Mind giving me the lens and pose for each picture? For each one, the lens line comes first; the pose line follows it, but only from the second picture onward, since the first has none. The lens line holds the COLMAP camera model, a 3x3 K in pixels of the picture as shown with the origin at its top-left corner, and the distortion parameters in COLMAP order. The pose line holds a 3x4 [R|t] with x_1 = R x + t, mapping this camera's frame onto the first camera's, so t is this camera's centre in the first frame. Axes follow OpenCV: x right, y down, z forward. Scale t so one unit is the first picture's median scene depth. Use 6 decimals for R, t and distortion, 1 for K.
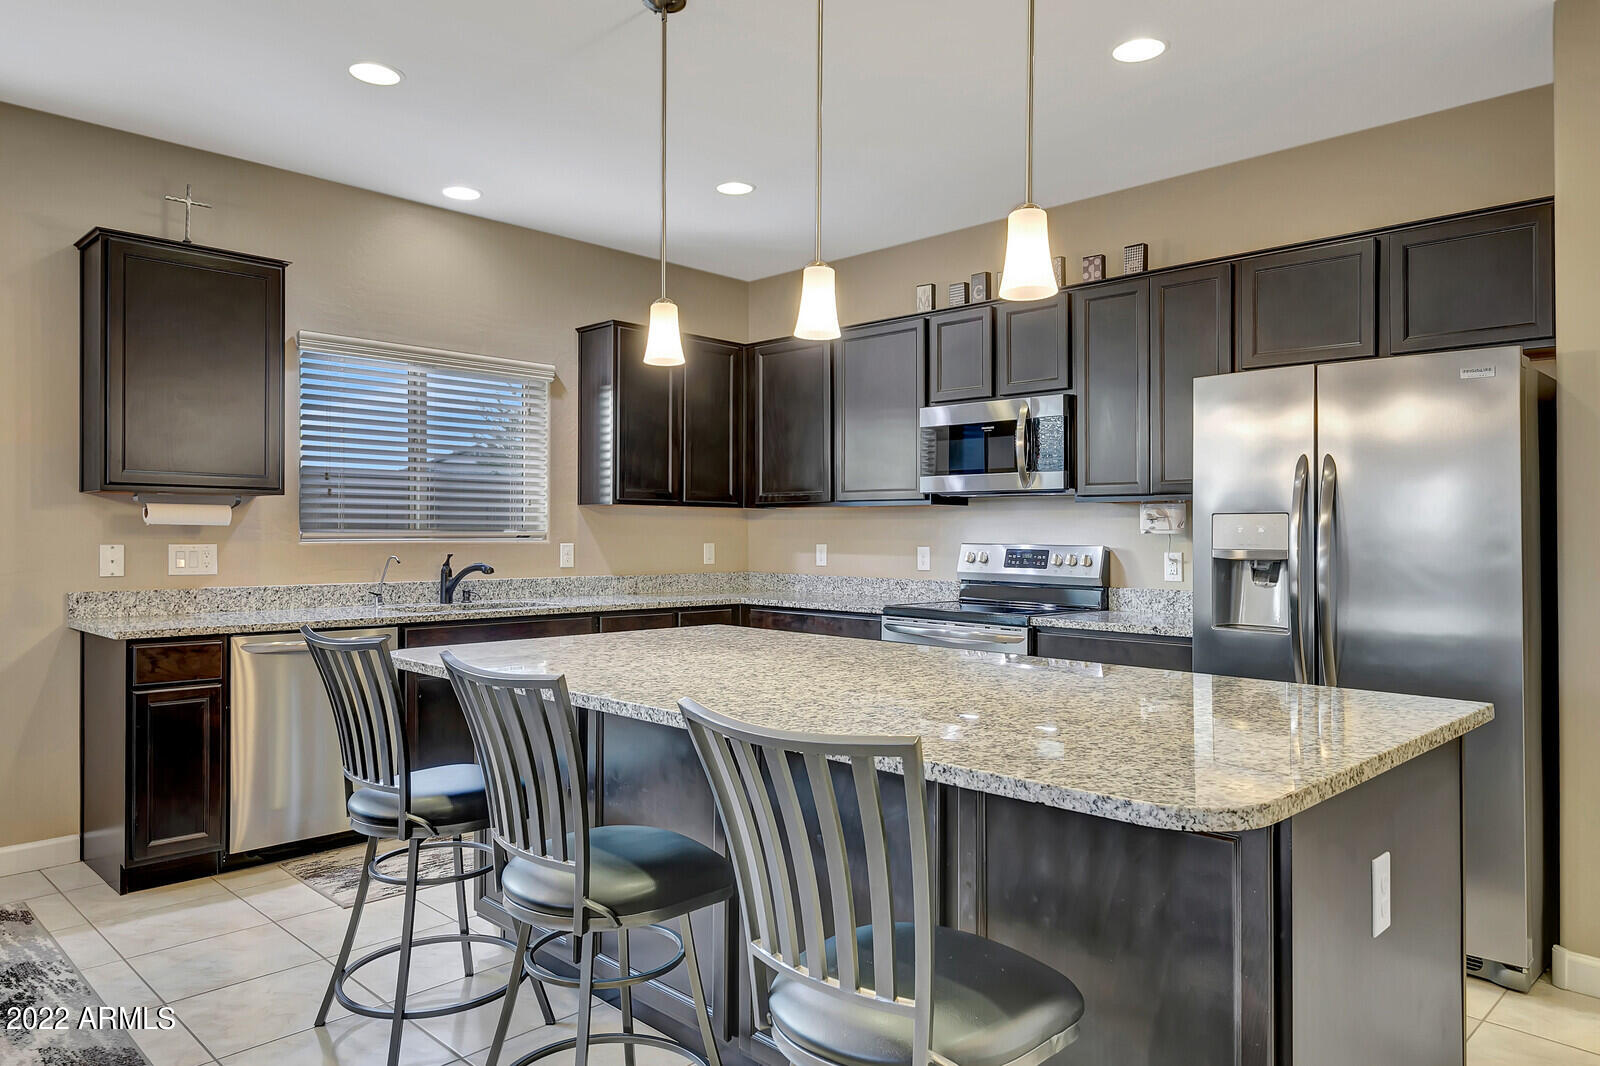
lens RADIAL K [[1065.3, 0, 830.8], [0, 1065.3, 529.5], [0, 0, 1]] dist [-0.008215, 0.001287]
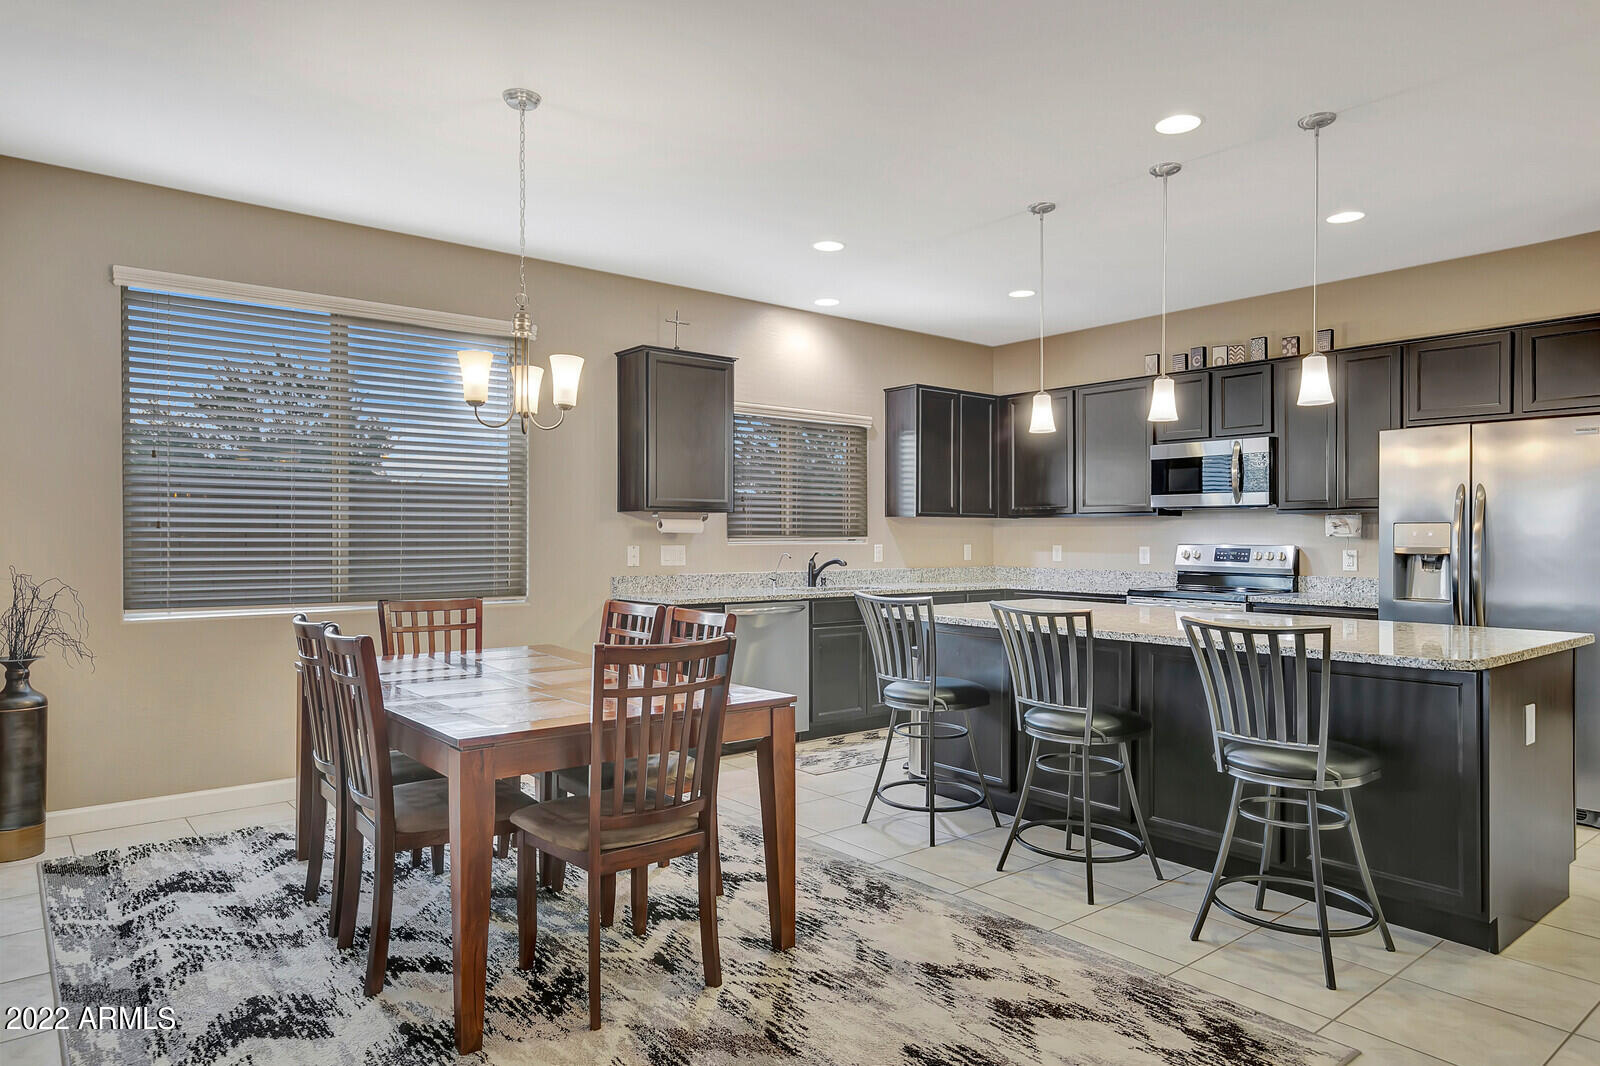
lens RADIAL K [[999.7, 0, 800.0], [0, 999.7, 533.0], [0, 0, 1]] dist [-0.021876, -0.000678]
pose [[0.991272, -0.003454, -0.131790, -0.215751], [0.003339, 0.999994, -0.001090, -0.001754], [0.131792, 0.000641, 0.991277, -0.366087]]
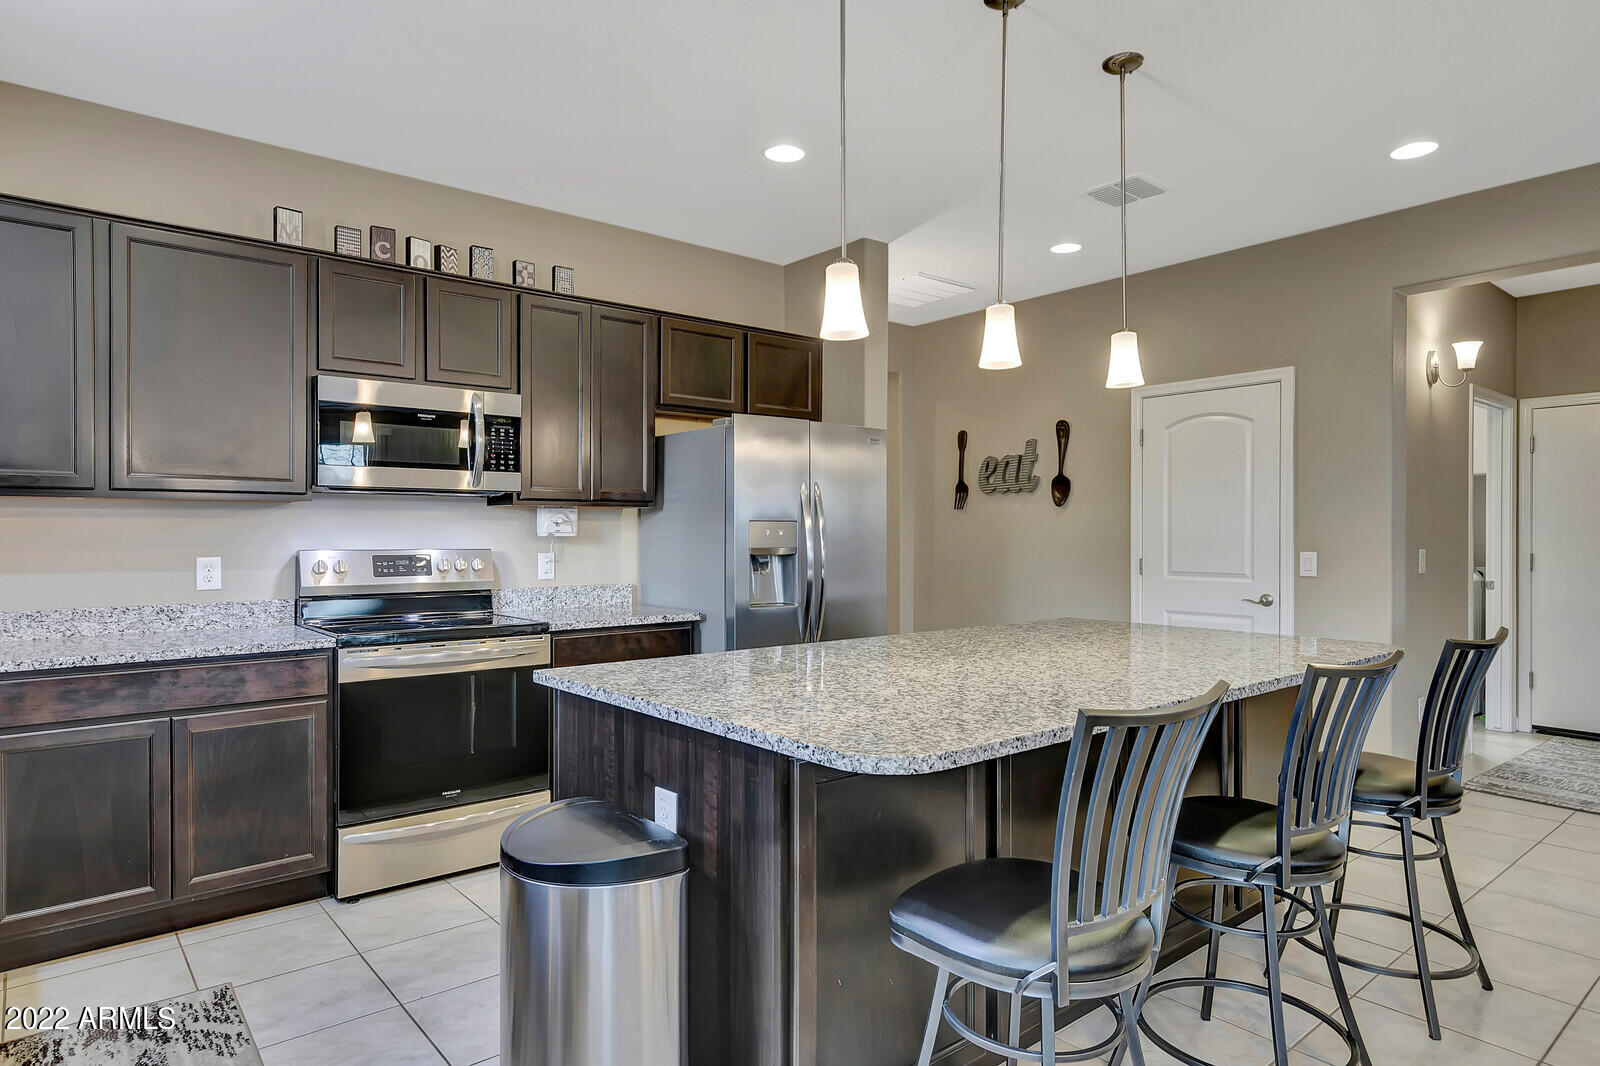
lens RADIAL K [[923.1, 0, 800.0], [0, 923.1, 533.0], [0, 0, 1]] dist [-0.002686, -0.000187]
pose [[0.125756, -0.004717, 0.992050, -0.592557], [0.003975, 0.999983, 0.004251, -0.001818], [-0.992053, 0.003409, 0.125772, 0.634889]]
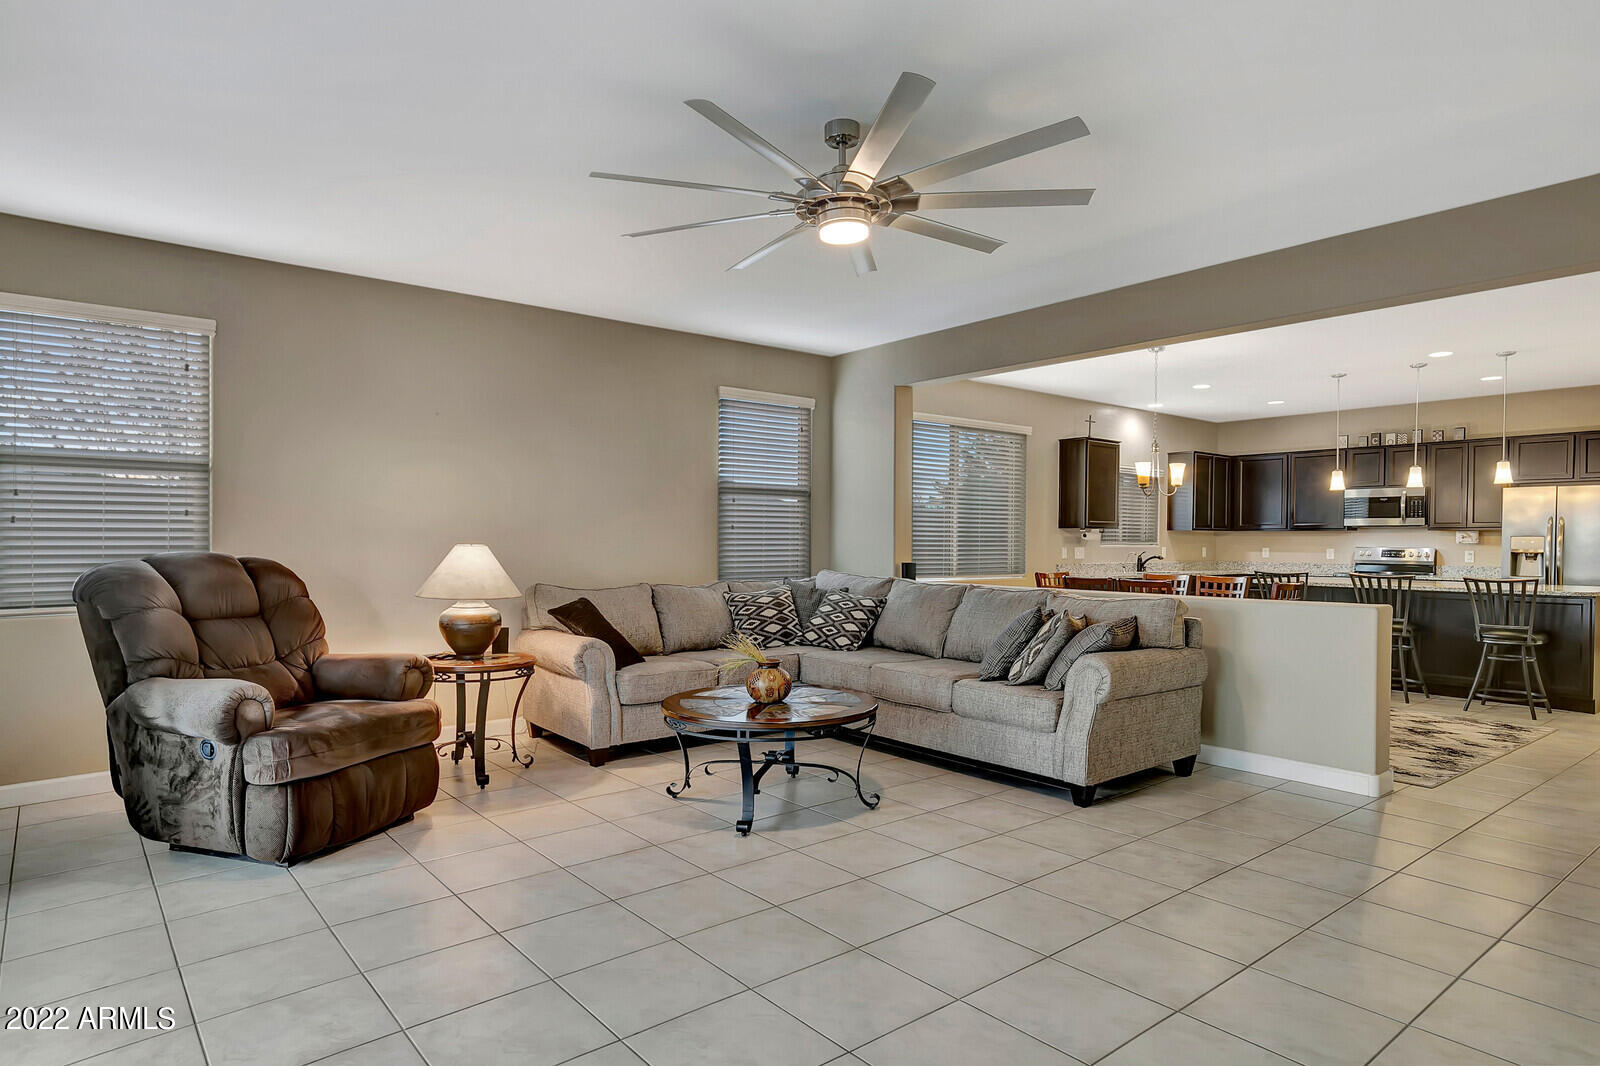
lens RADIAL K [[923.1, 0, 800.0], [0, 923.1, 533.0], [0, 0, 1]] dist [-0.002686, -0.000187]
pose [[0.990515, -0.001048, -0.137400, -0.909334], [0.000211, 0.999981, -0.006102, -0.007031], [0.137403, 0.006015, 0.990497, -1.295985]]
